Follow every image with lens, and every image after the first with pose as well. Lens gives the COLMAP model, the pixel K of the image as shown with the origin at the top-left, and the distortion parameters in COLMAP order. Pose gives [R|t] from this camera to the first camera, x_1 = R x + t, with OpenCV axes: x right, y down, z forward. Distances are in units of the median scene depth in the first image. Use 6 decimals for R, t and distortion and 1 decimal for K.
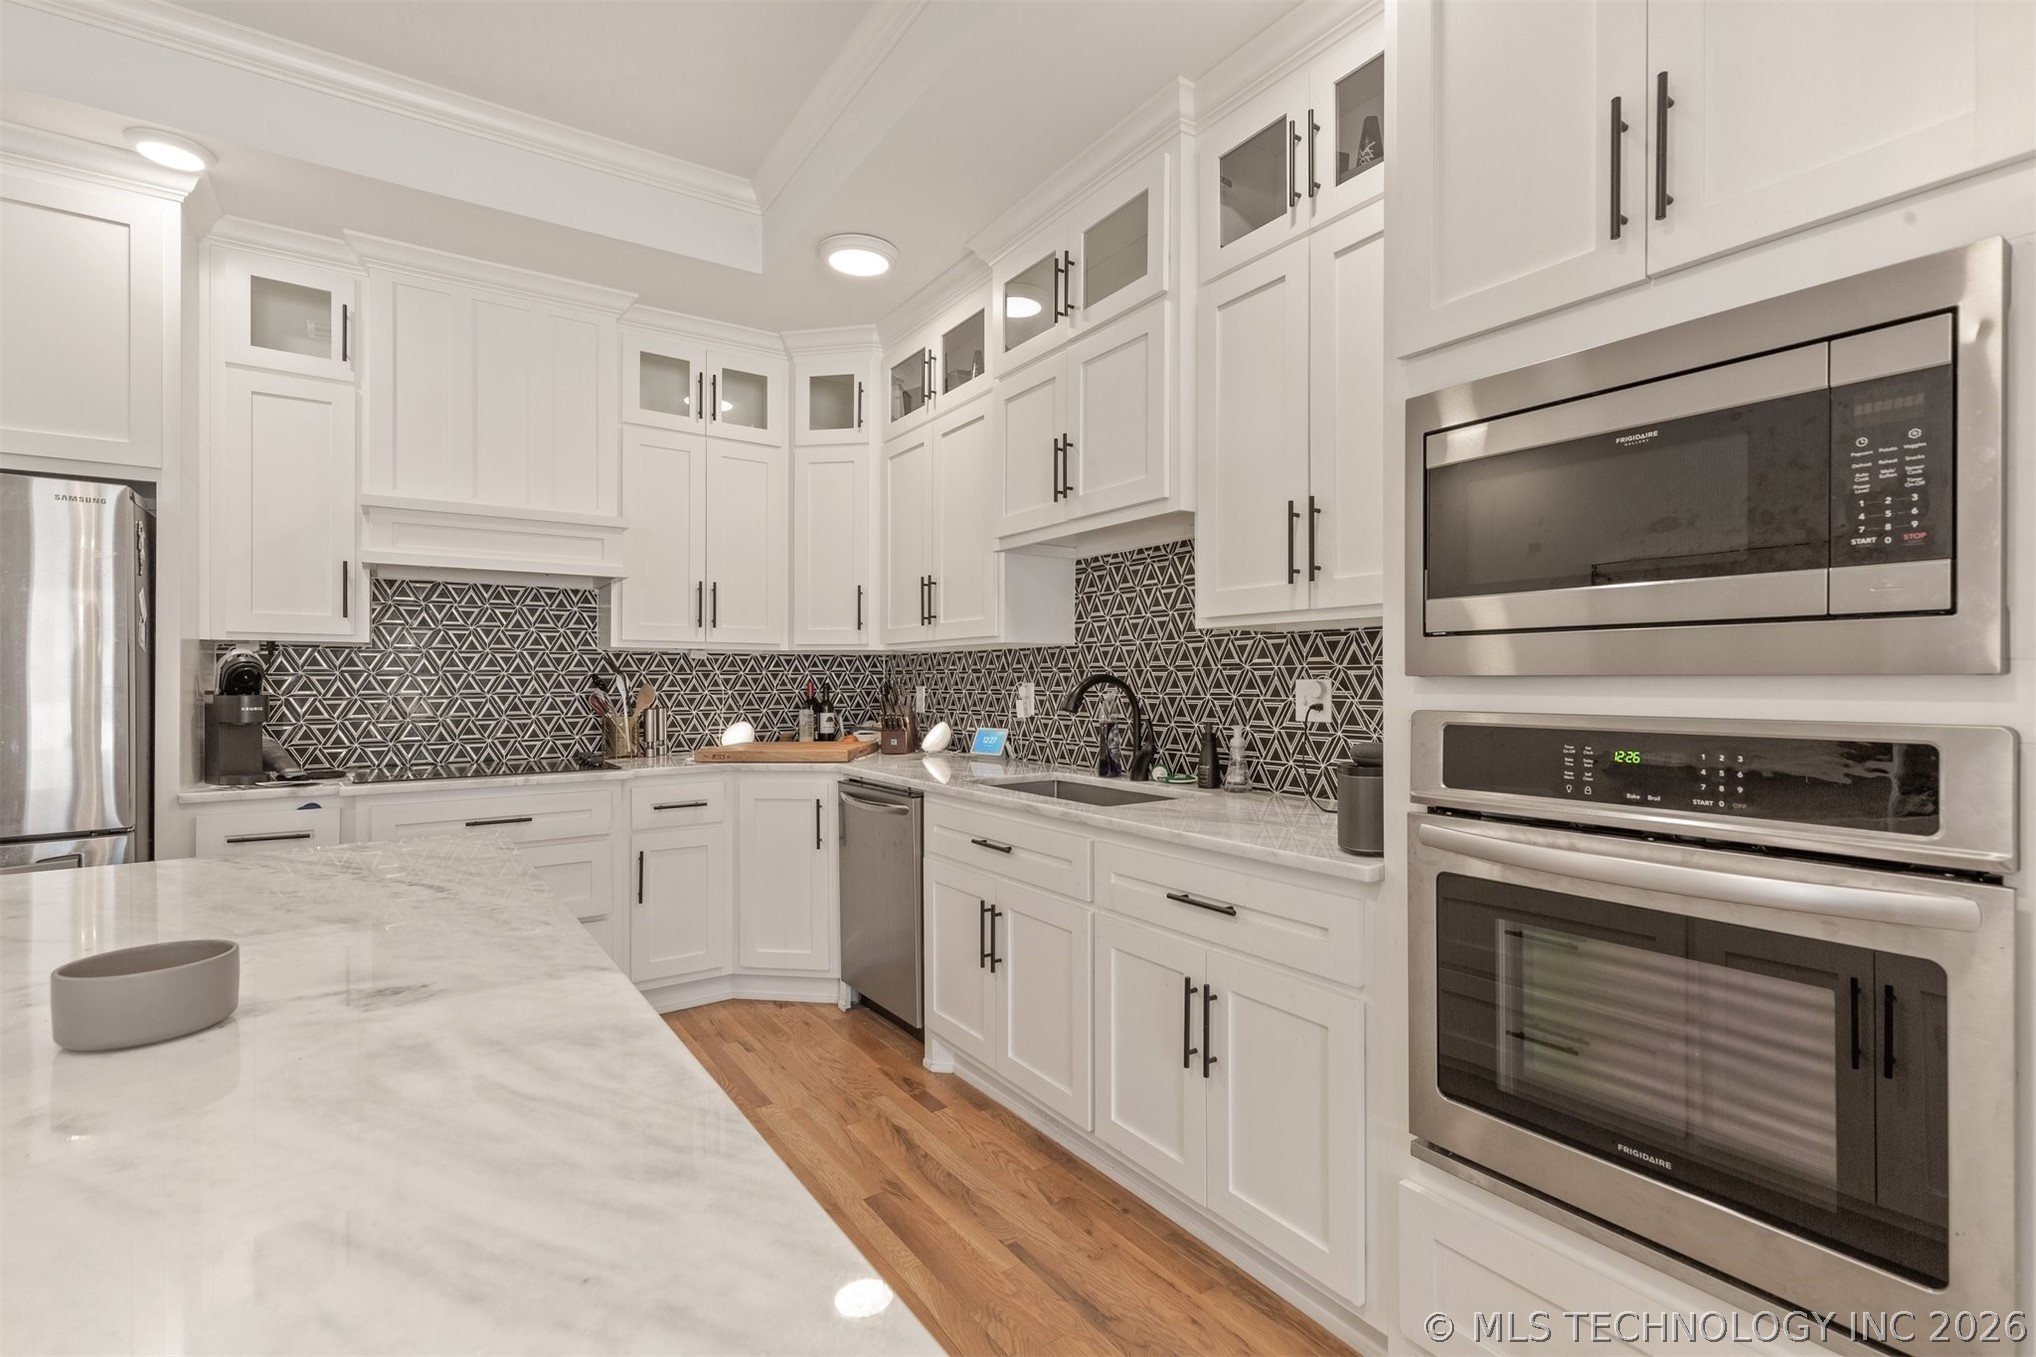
lens RADIAL K [[916.8, 0, 1043.5], [0, 916.8, 681.8], [0, 0, 1]] dist [0.002409, 0.000027]
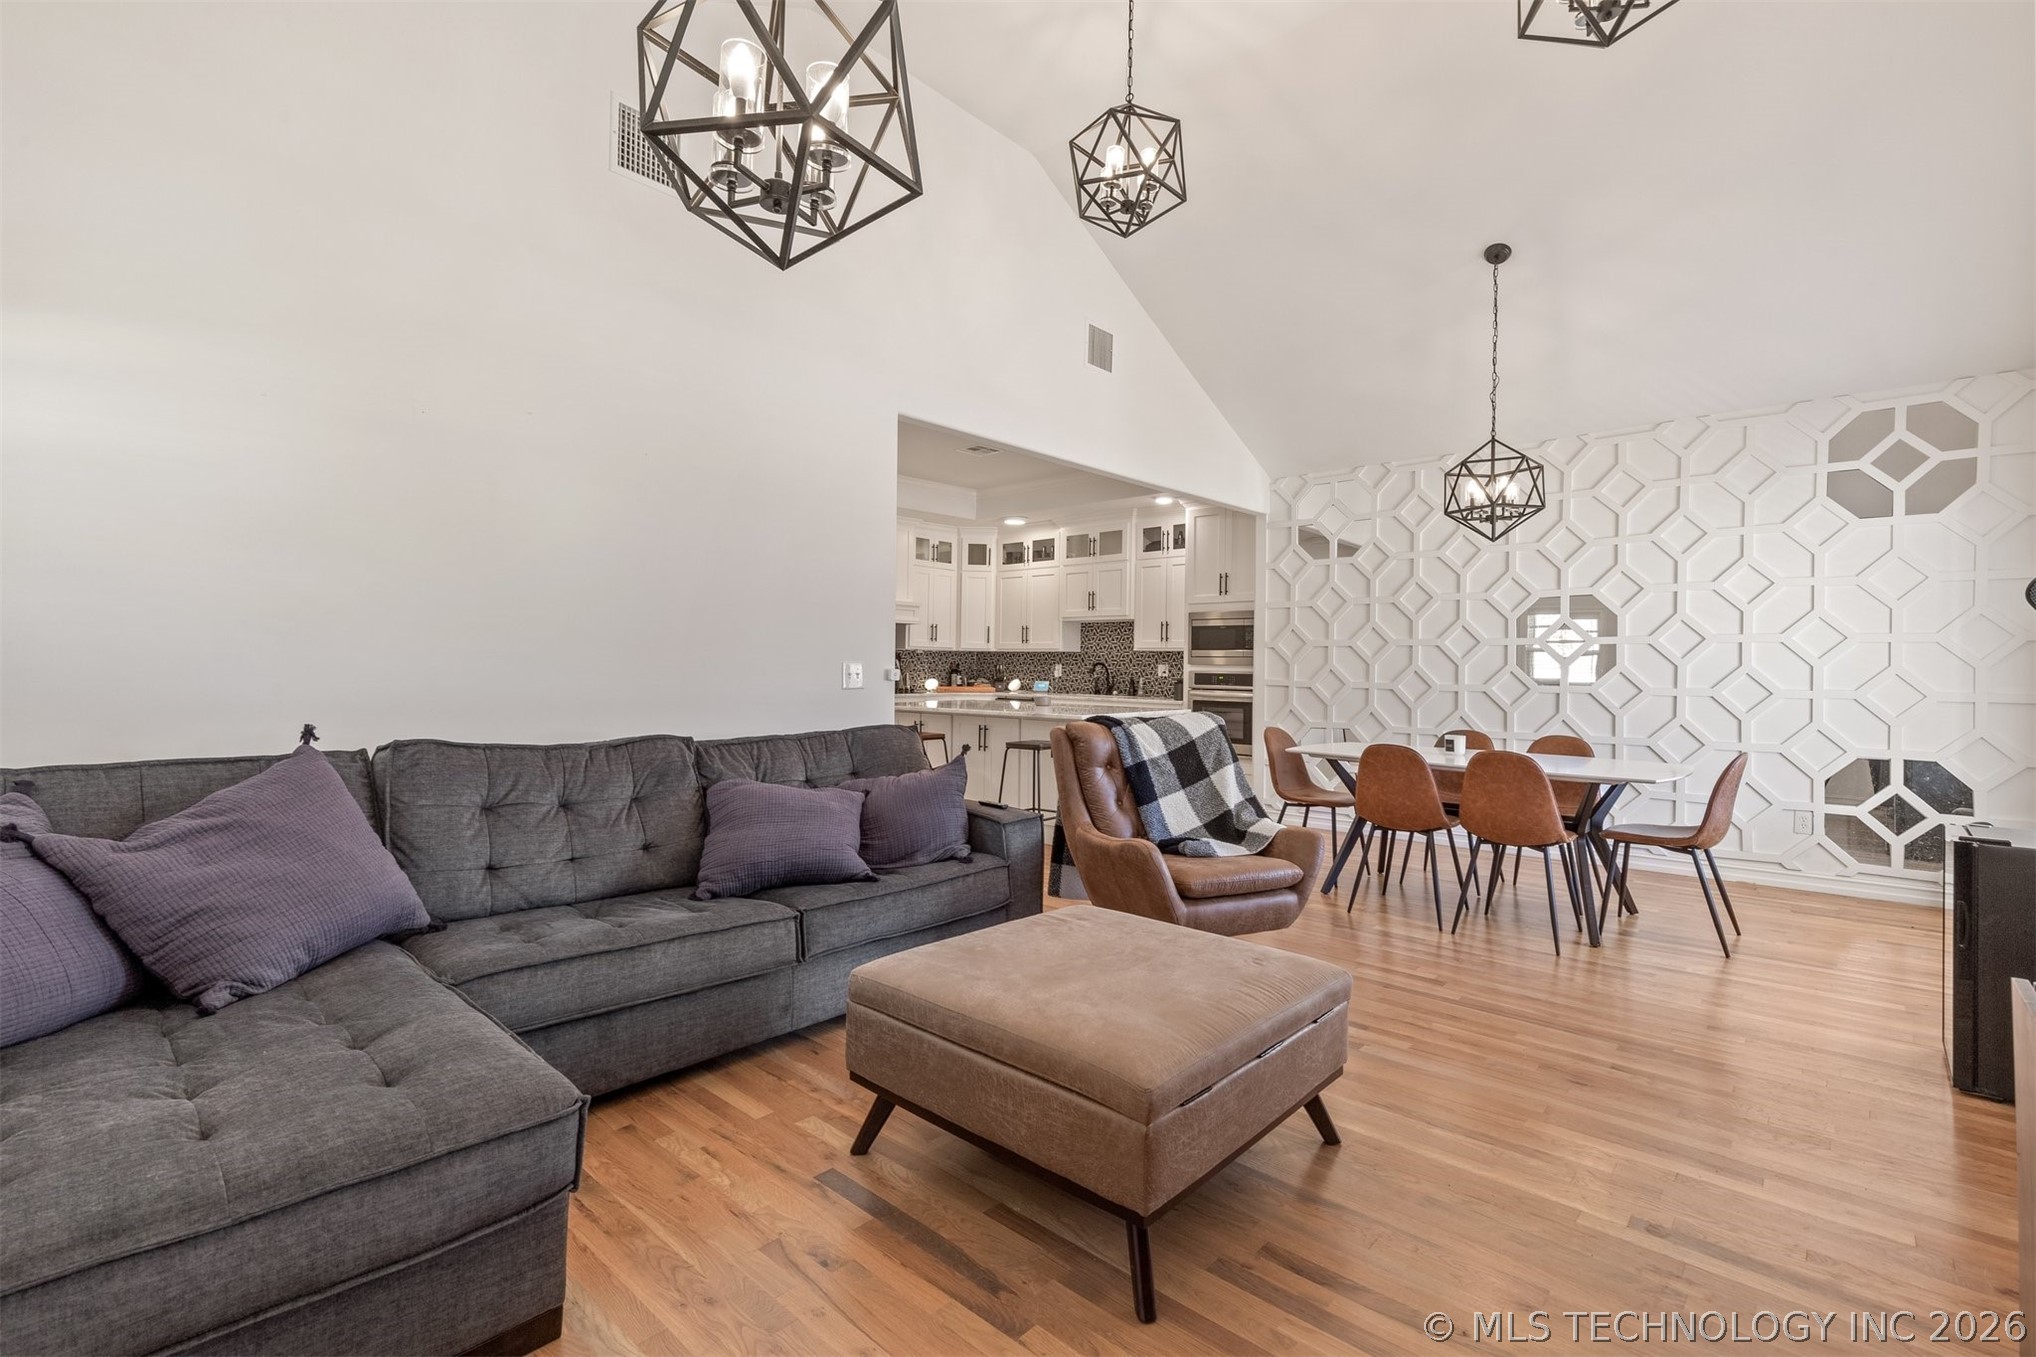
lens RADIAL K [[916.8, 0, 1033.8], [0, 916.8, 665.5], [0, 0, 1]] dist [0.002409, 0.000027]
pose [[0.975079, 0.013253, 0.221461, -0.883078], [-0.013382, 0.999910, -0.000915, 0.009934], [-0.221453, -0.002072, 0.975169, -2.127531]]
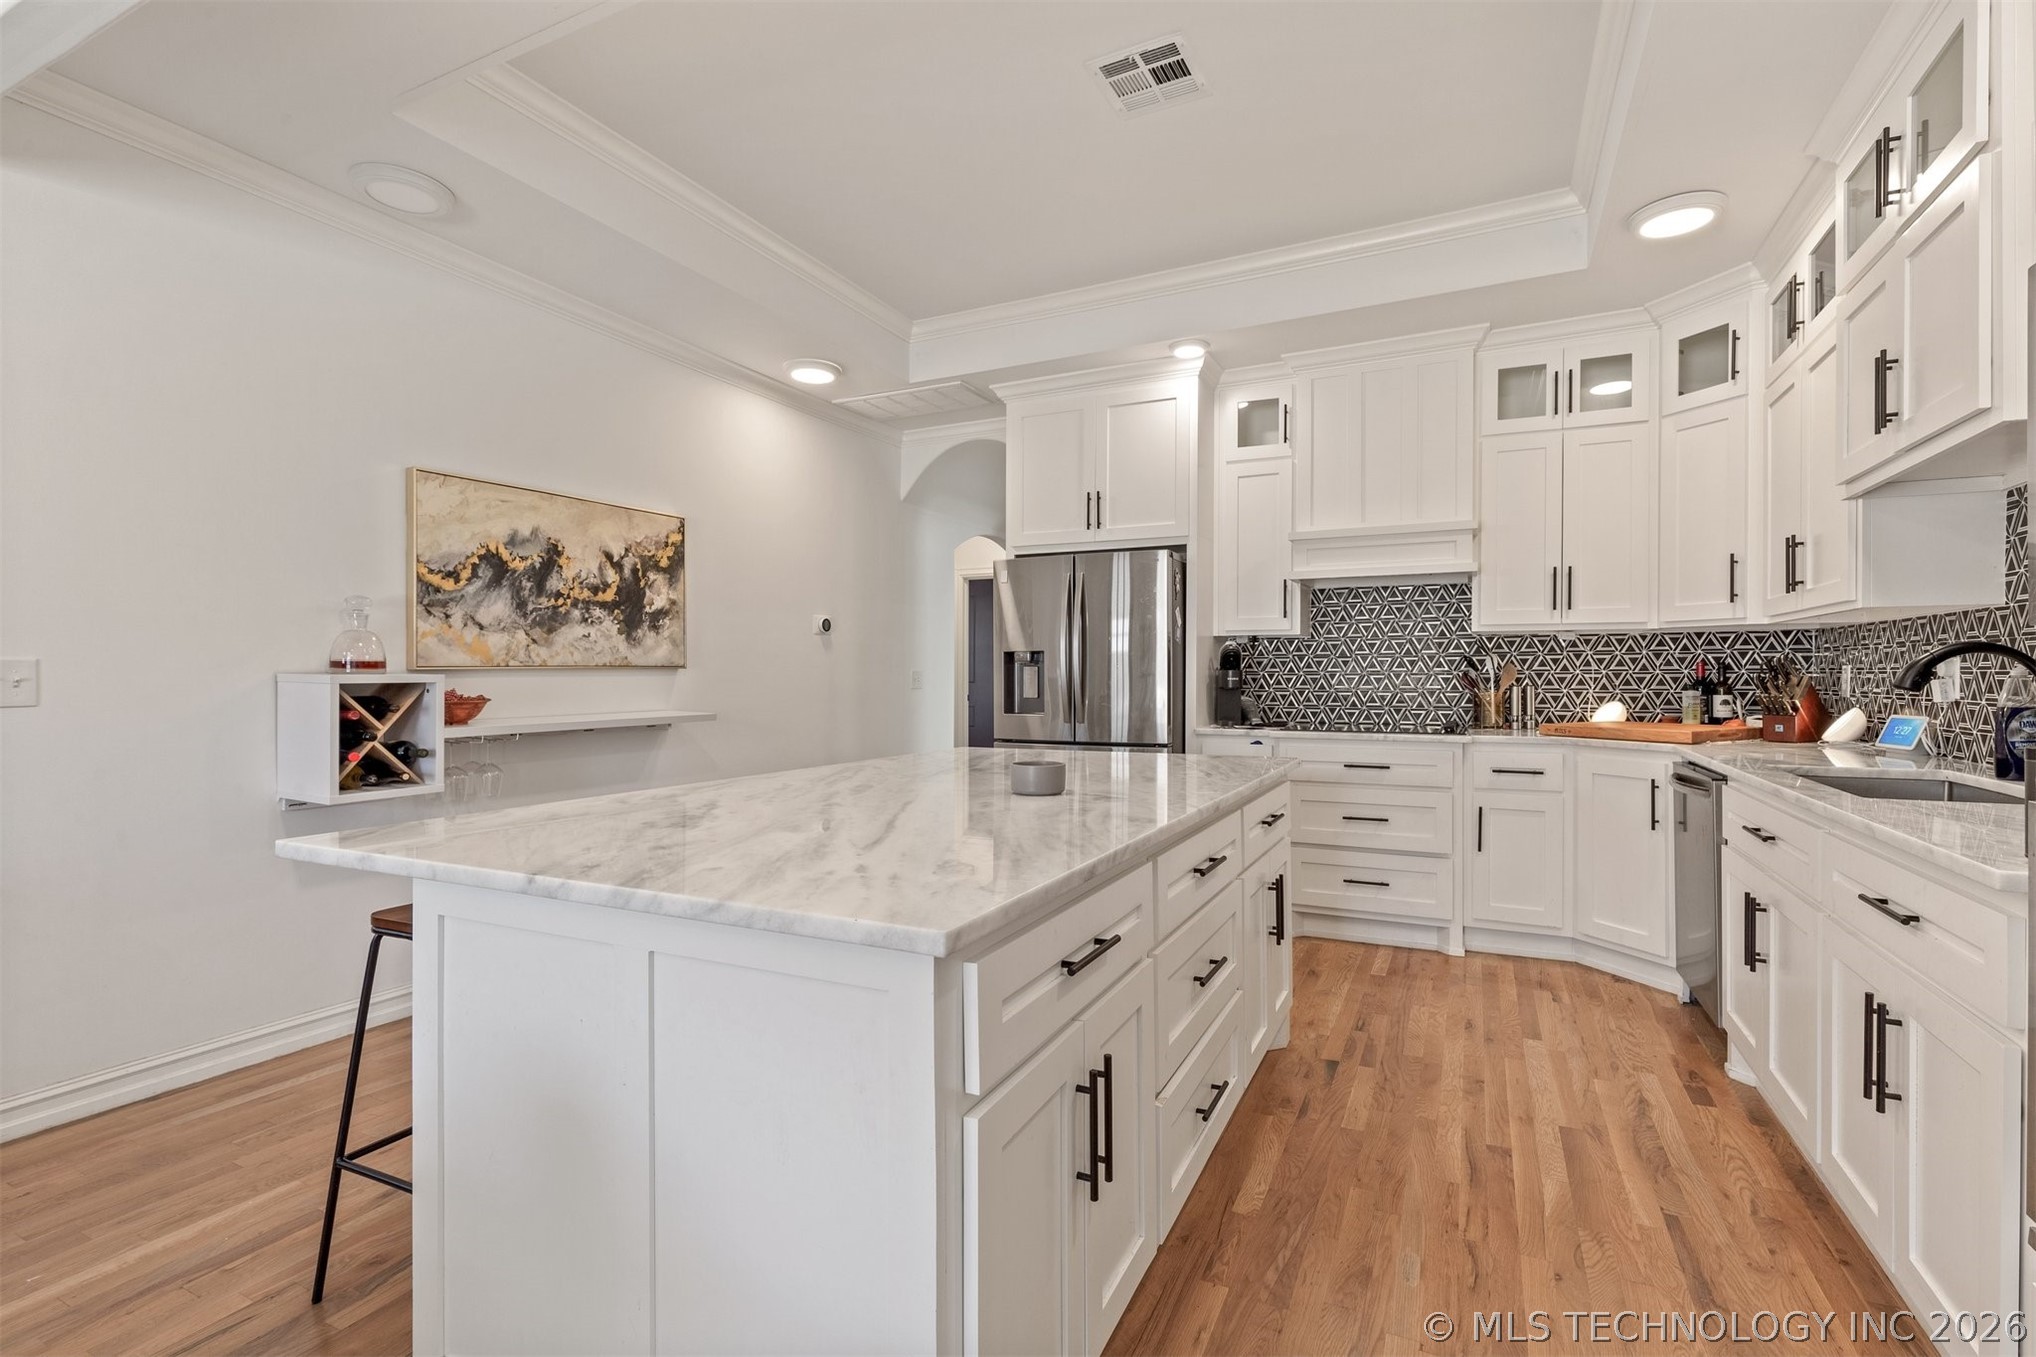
lens RADIAL K [[916.8, 0, 1040.0], [0, 916.8, 672.3], [0, 0, 1]] dist [0.002409, 0.000027]
pose [[0.486767, 0.001159, -0.873531, 0.353127], [-0.000807, 0.999999, 0.000877, 0.016893], [0.873532, 0.000278, 0.486767, -0.058121]]
